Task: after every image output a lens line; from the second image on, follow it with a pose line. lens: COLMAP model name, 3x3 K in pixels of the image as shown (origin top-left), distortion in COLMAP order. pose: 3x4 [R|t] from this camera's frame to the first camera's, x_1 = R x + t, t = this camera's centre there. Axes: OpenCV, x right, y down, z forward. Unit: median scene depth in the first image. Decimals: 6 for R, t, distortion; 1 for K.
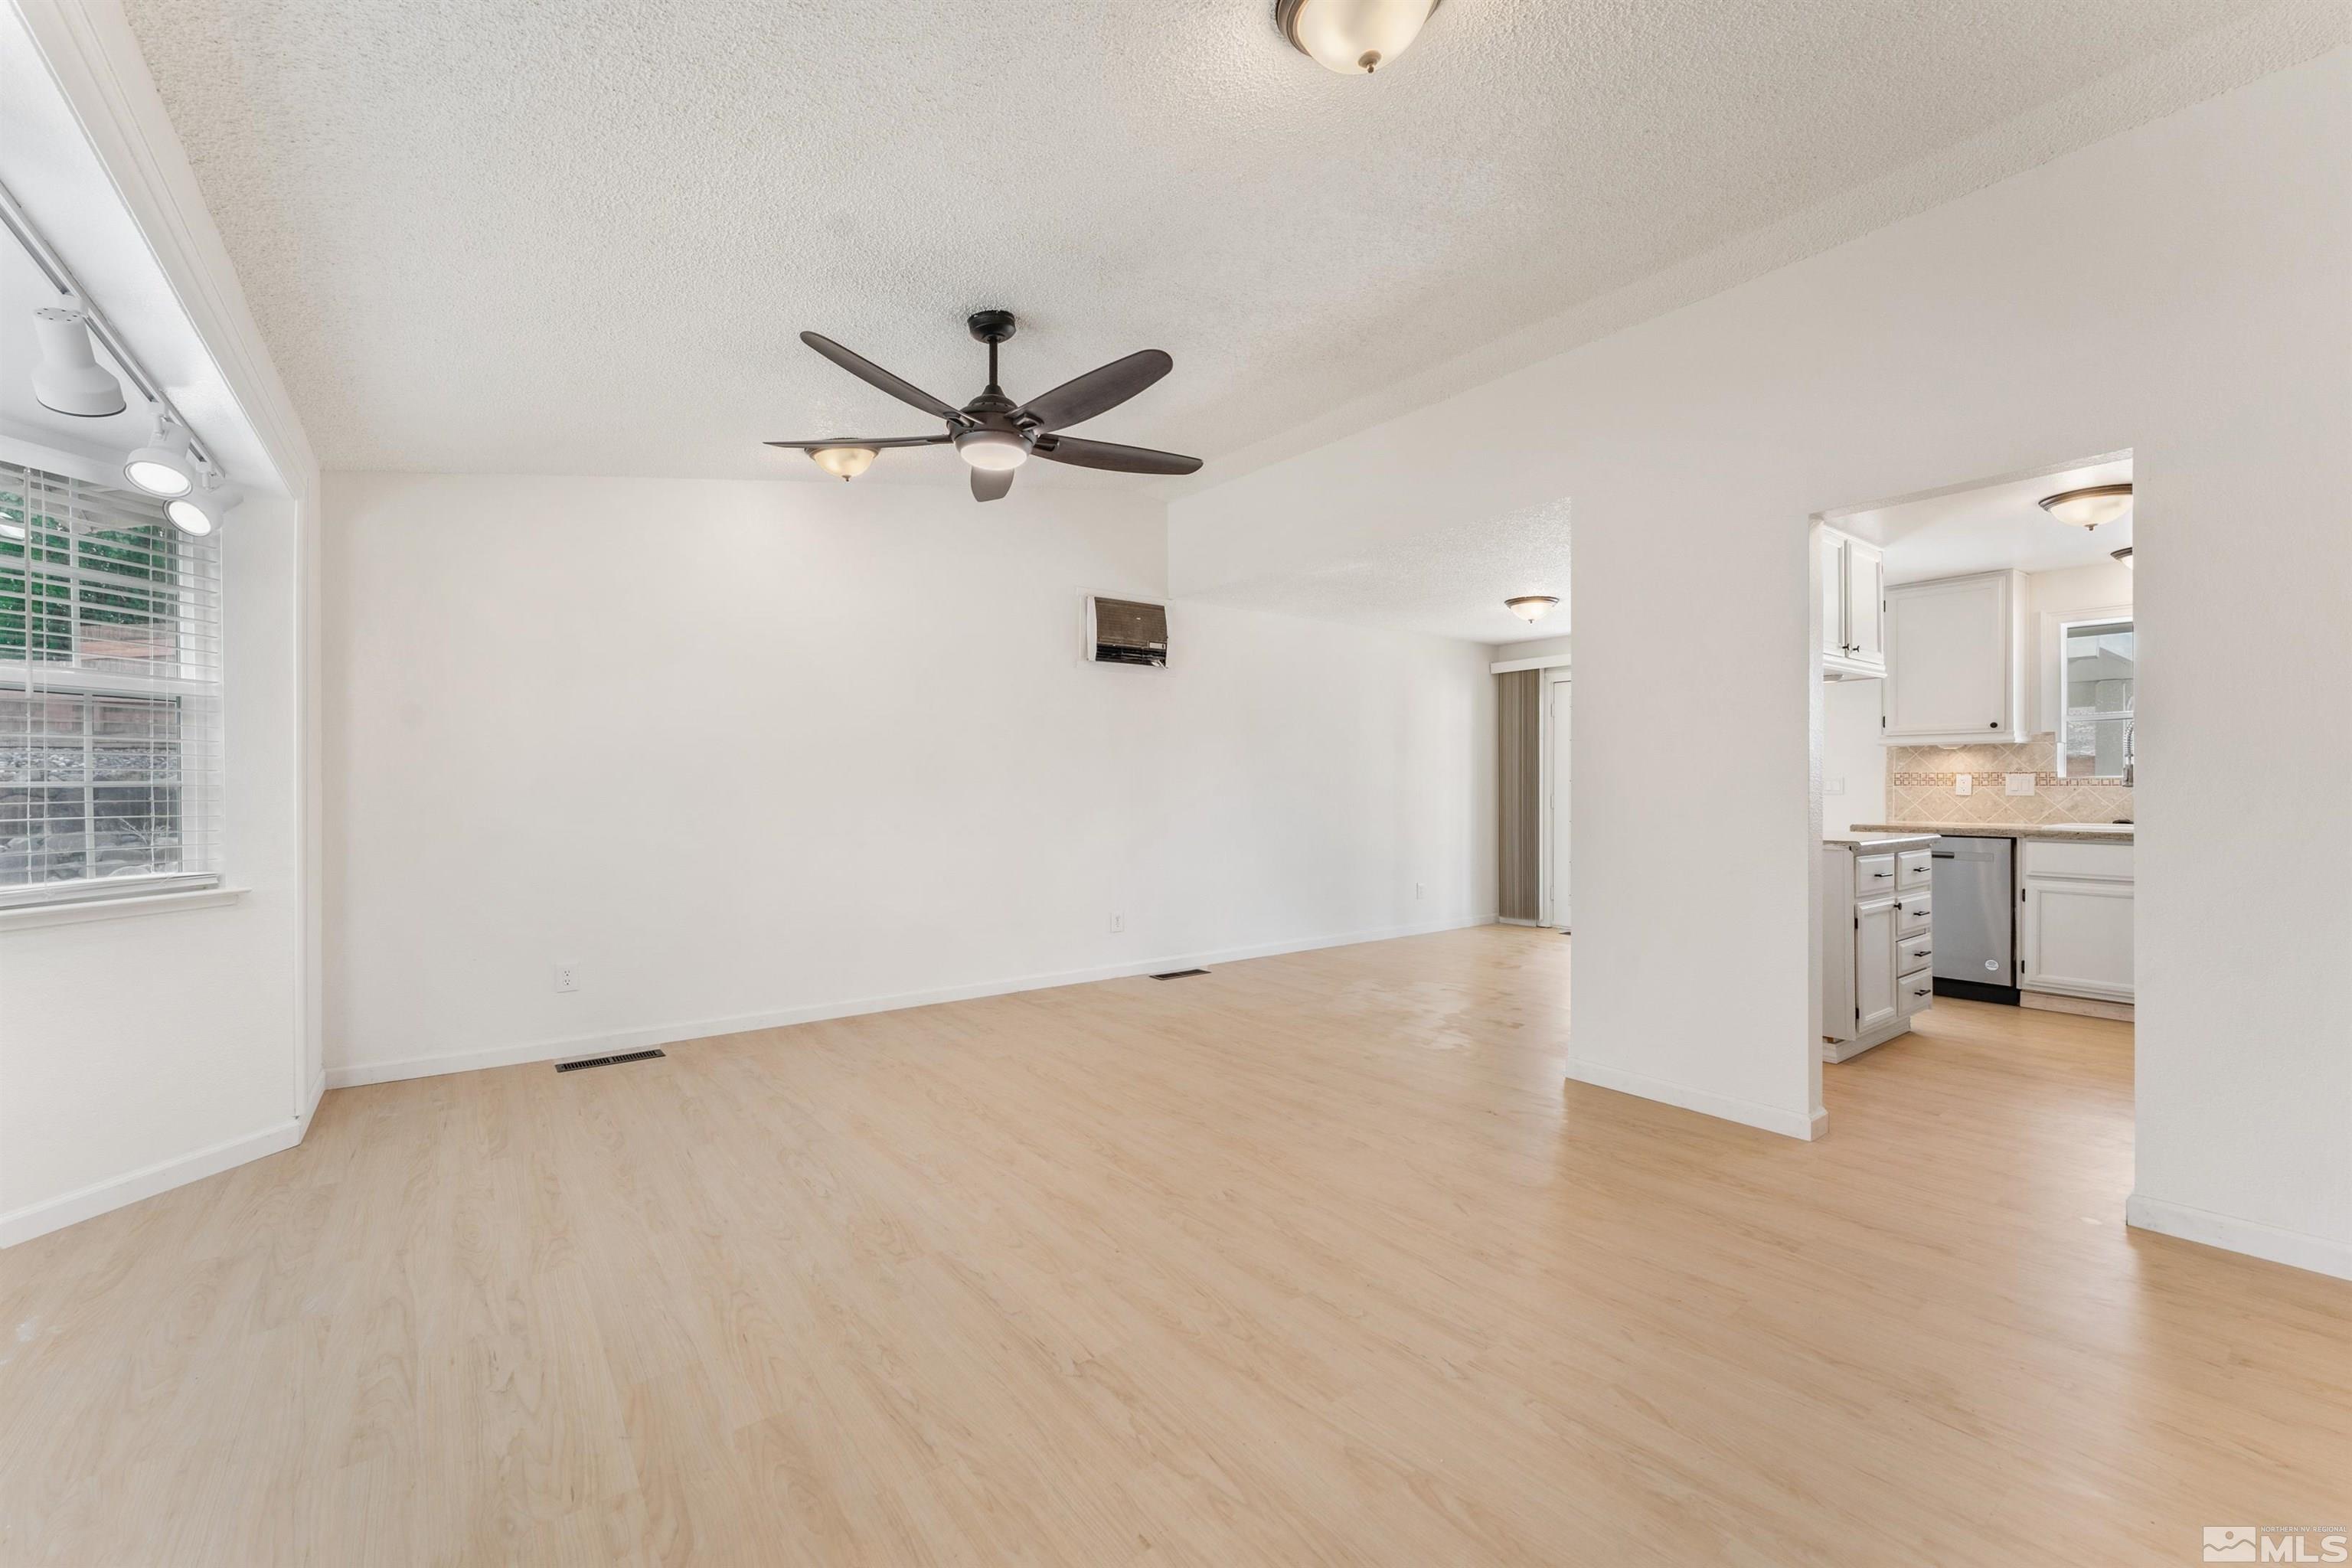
lens RADIAL K [[946.8, 0, 1182.2], [0, 946.8, 786.2], [0, 0, 1]] dist [0.002589, -0.000045]
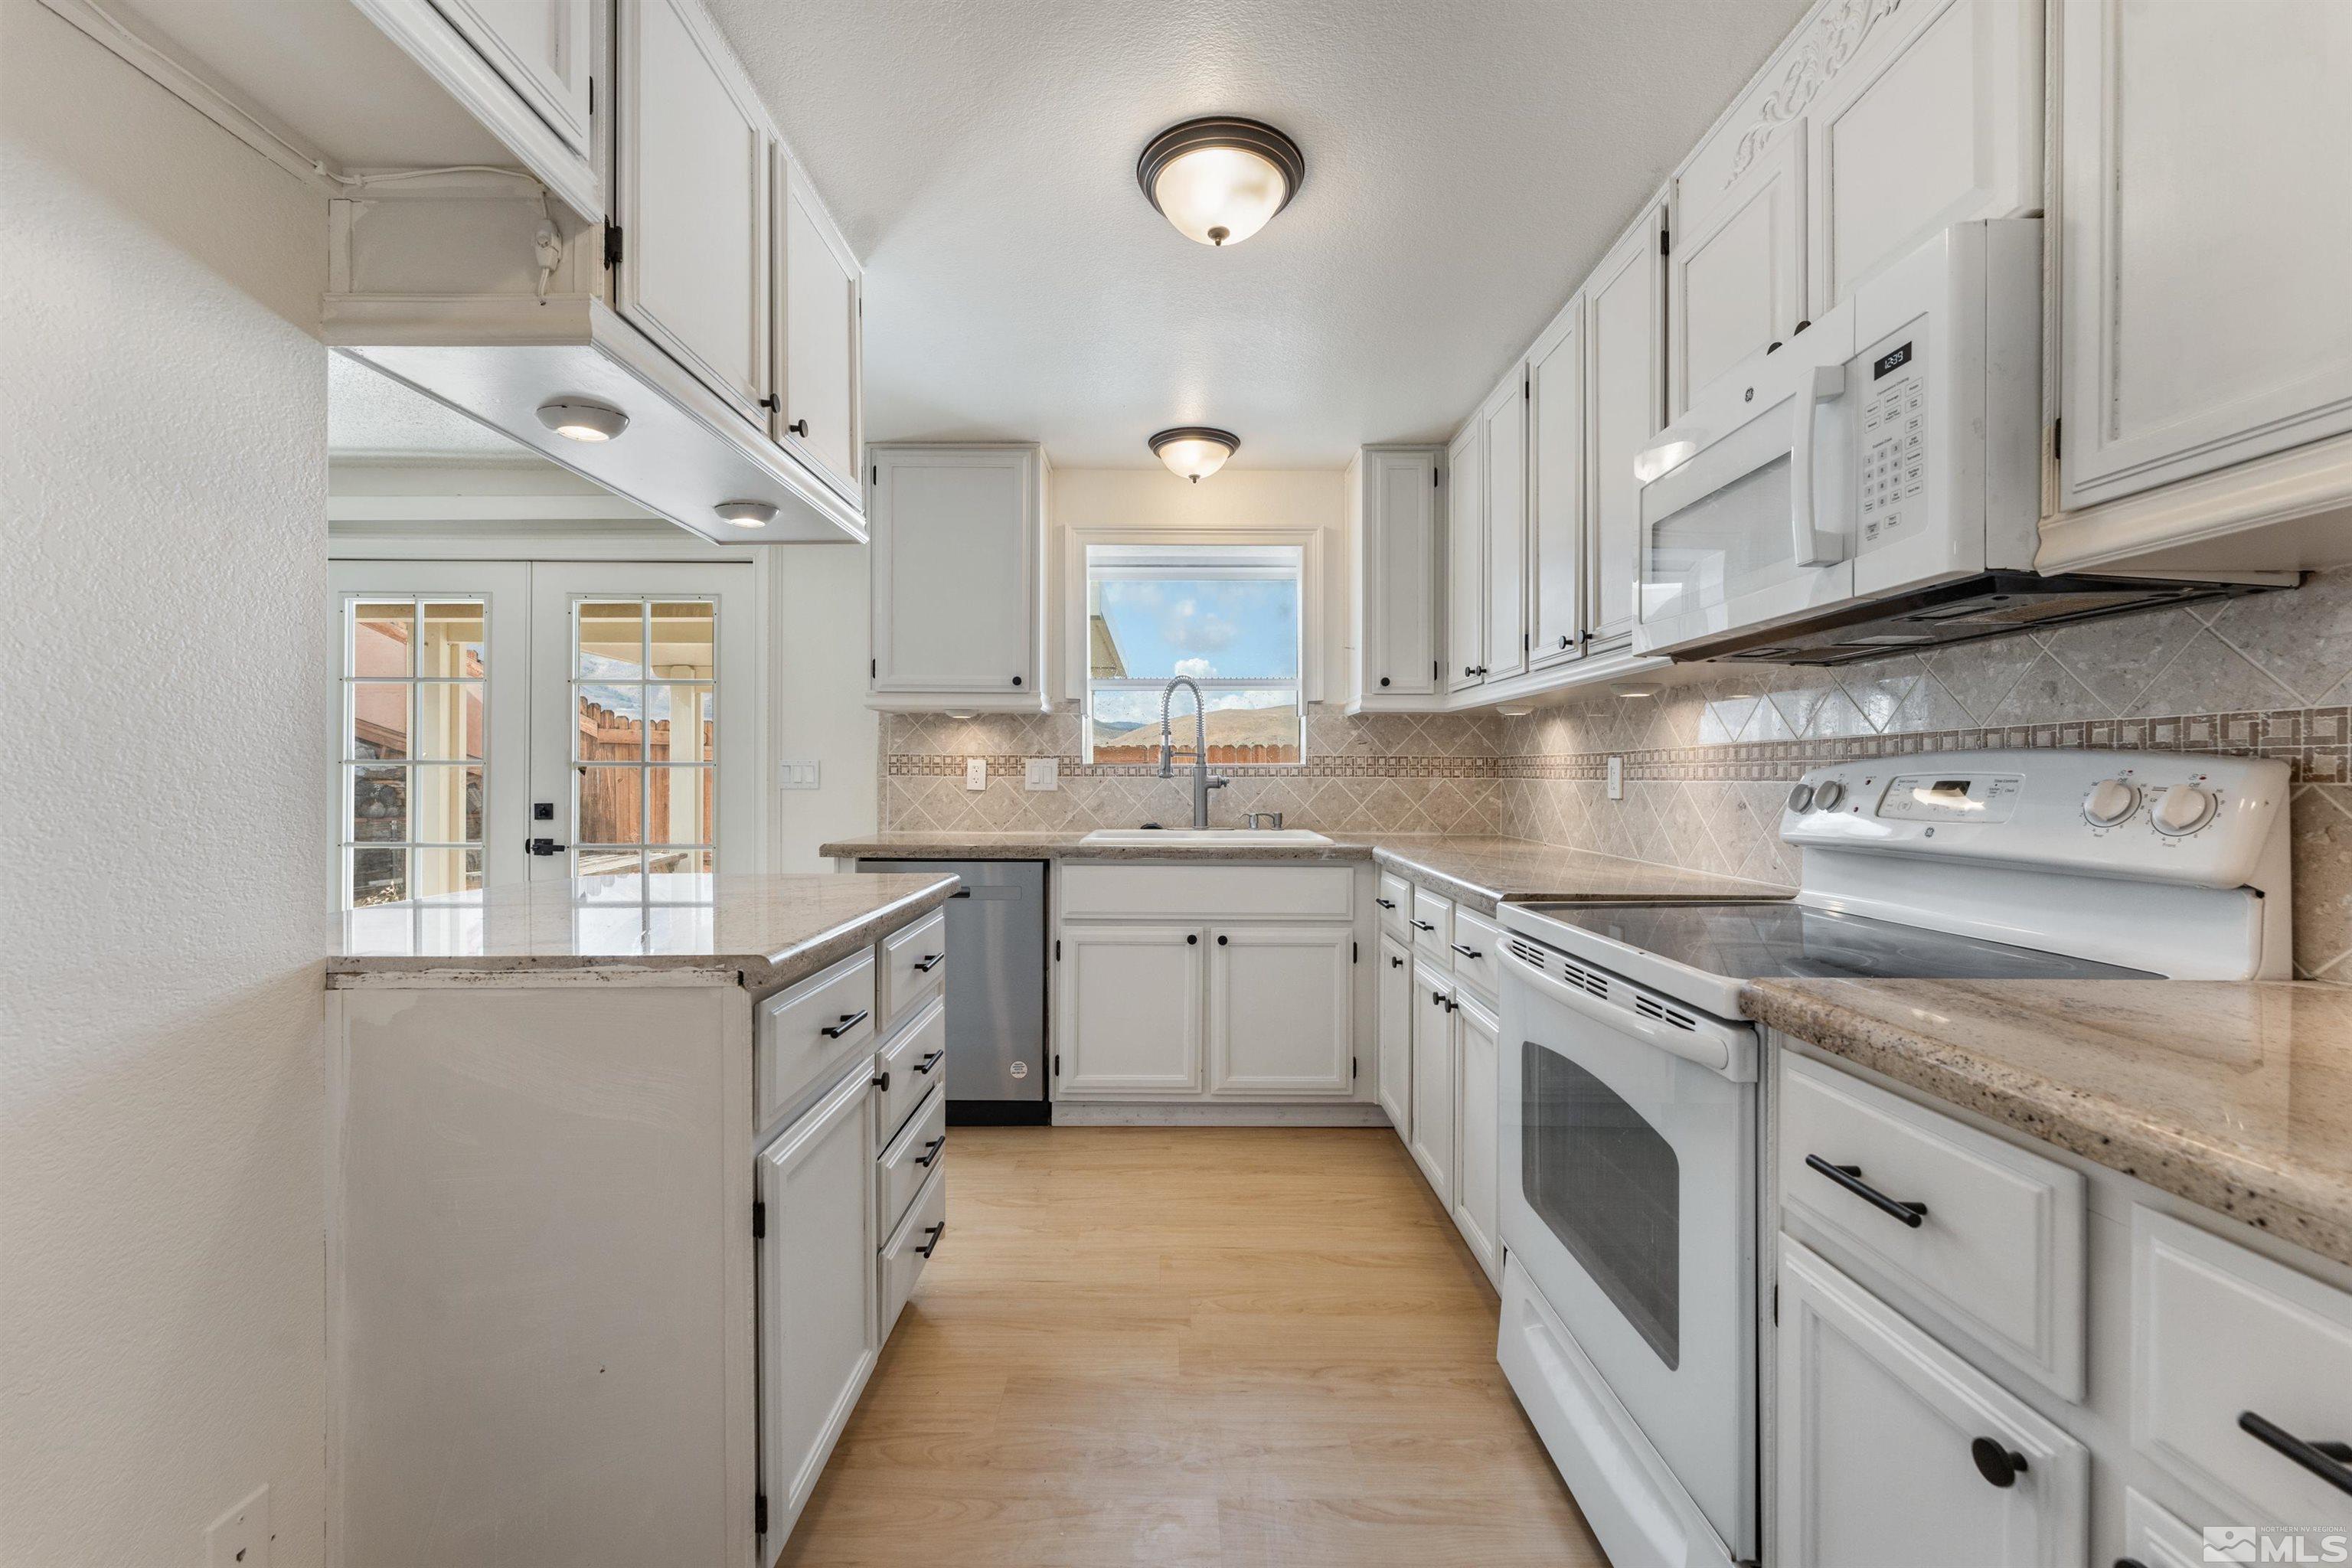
lens RADIAL K [[946.8, 0, 1177.9], [0, 946.8, 779.8], [0, 0, 1]] dist [0.002589, -0.000045]
pose [[0.598009, 0.002496, 0.801485, 0.410641], [-0.002915, 0.999995, -0.000939, 0.002807], [-0.801484, -0.001775, 0.598014, 0.533390]]
